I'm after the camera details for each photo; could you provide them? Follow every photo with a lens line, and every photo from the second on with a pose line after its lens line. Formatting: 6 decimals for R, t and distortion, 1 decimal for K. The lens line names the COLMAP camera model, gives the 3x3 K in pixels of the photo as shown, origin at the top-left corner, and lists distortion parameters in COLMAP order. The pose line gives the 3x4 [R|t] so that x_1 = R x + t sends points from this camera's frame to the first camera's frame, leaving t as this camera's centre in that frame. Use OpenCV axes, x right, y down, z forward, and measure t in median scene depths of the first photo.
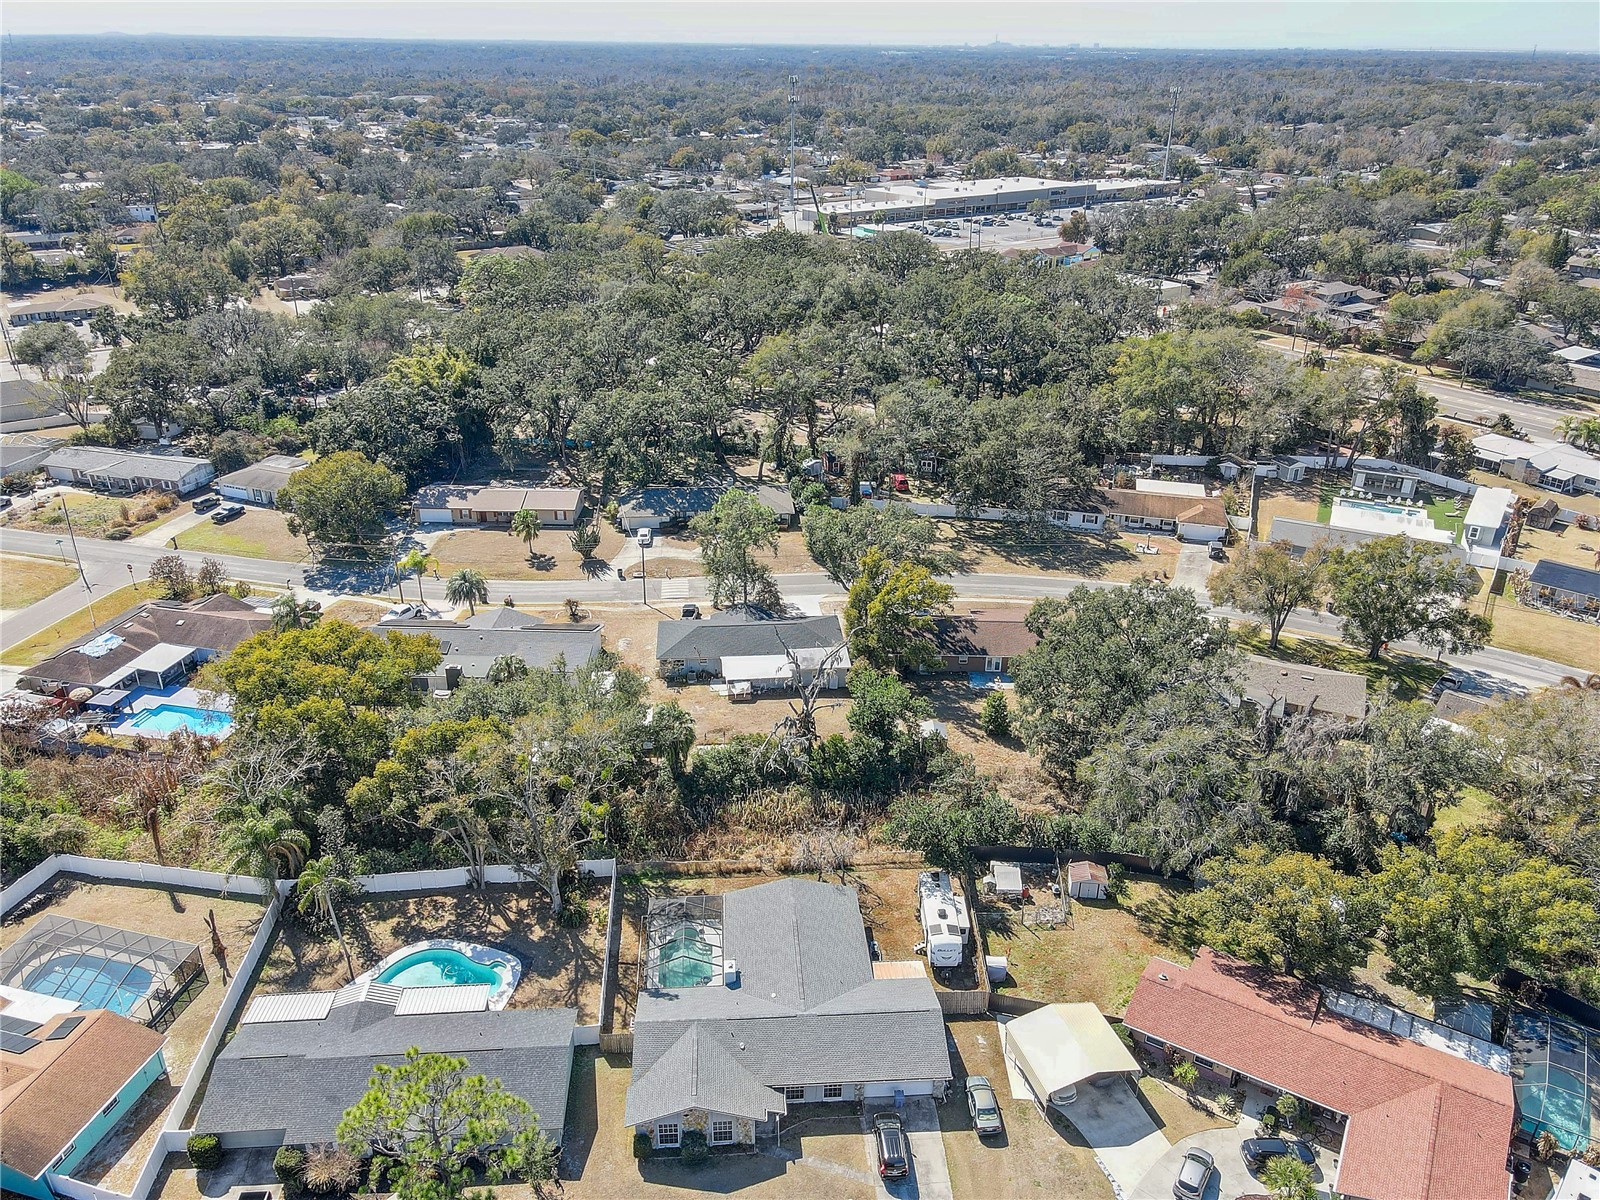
lens RADIAL K [[1172.0, 0, 800.0], [0, 1172.0, 600.0], [0, 0, 1]] dist [-0.003070, 0.043873]
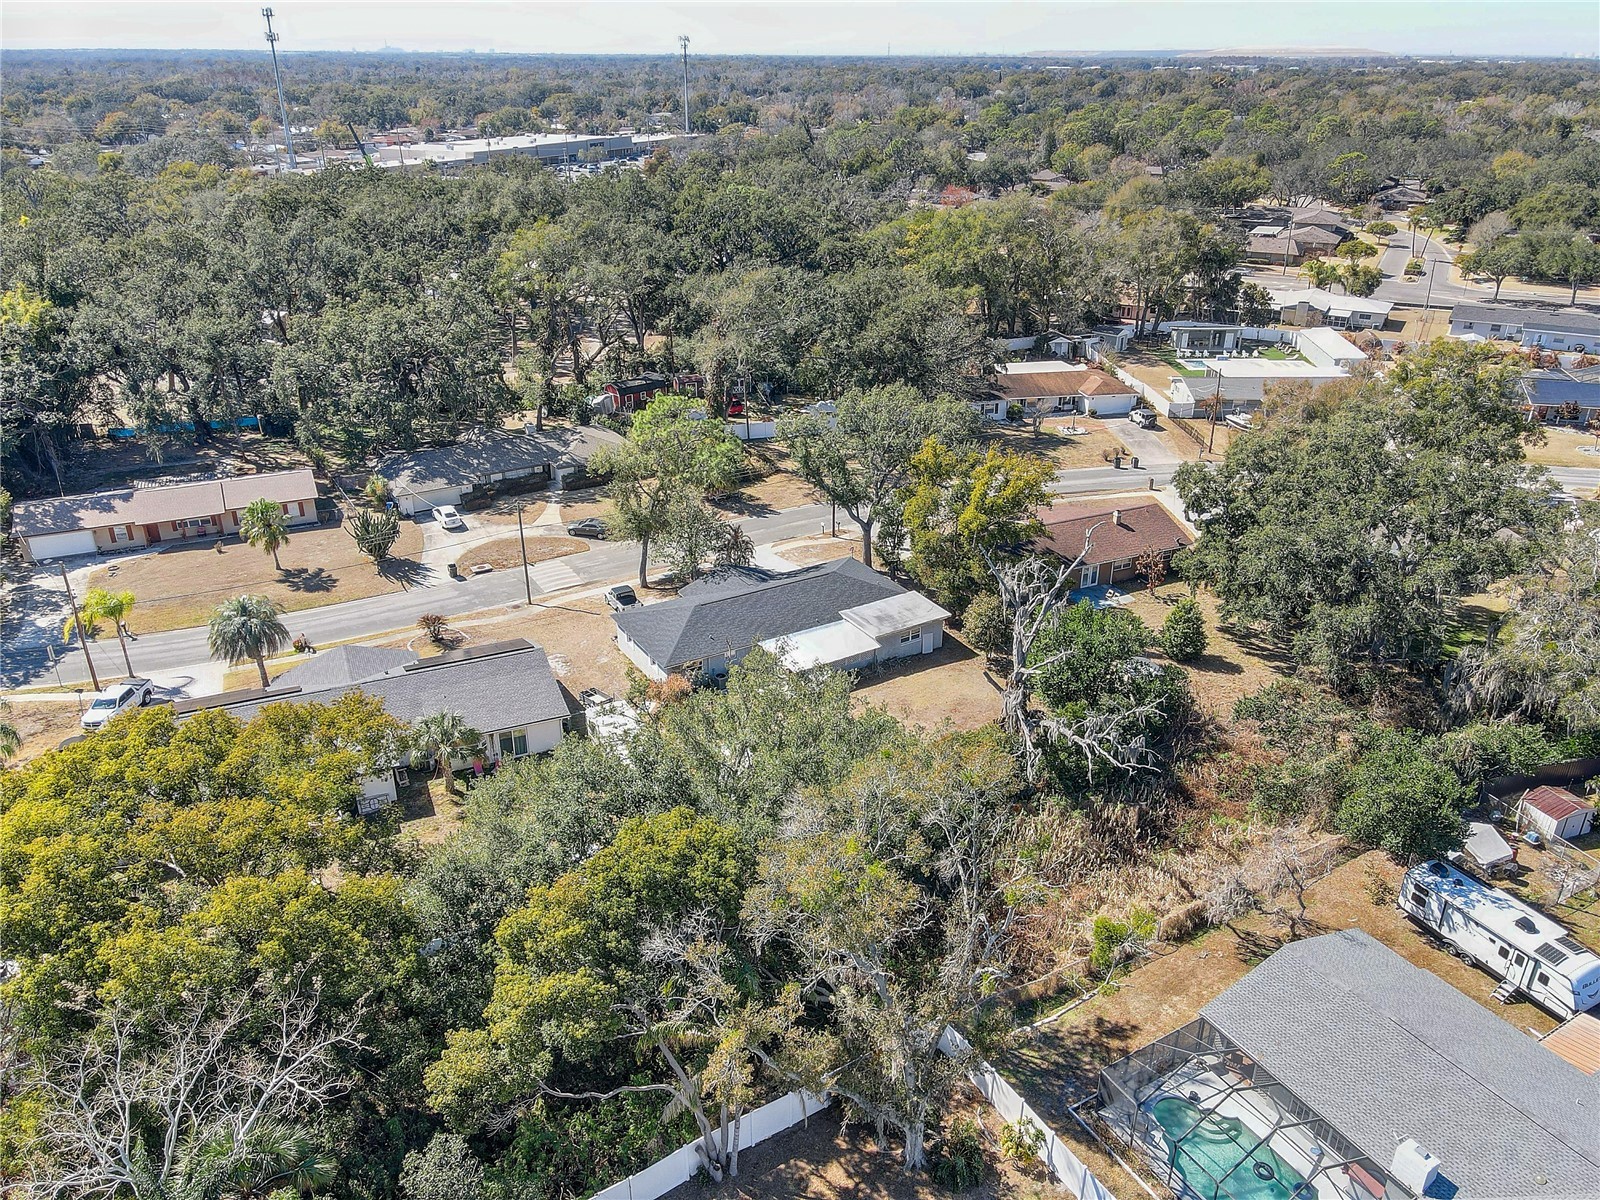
lens RADIAL K [[1172.0, 0, 800.0], [0, 1172.0, 600.0], [0, 0, 1]] dist [-0.003070, 0.043873]
pose [[0.896044, -0.193817, 0.399425, -0.224254], [0.195855, 0.979966, 0.036150, 0.005945], [-0.398429, 0.045837, 0.916053, 0.318010]]
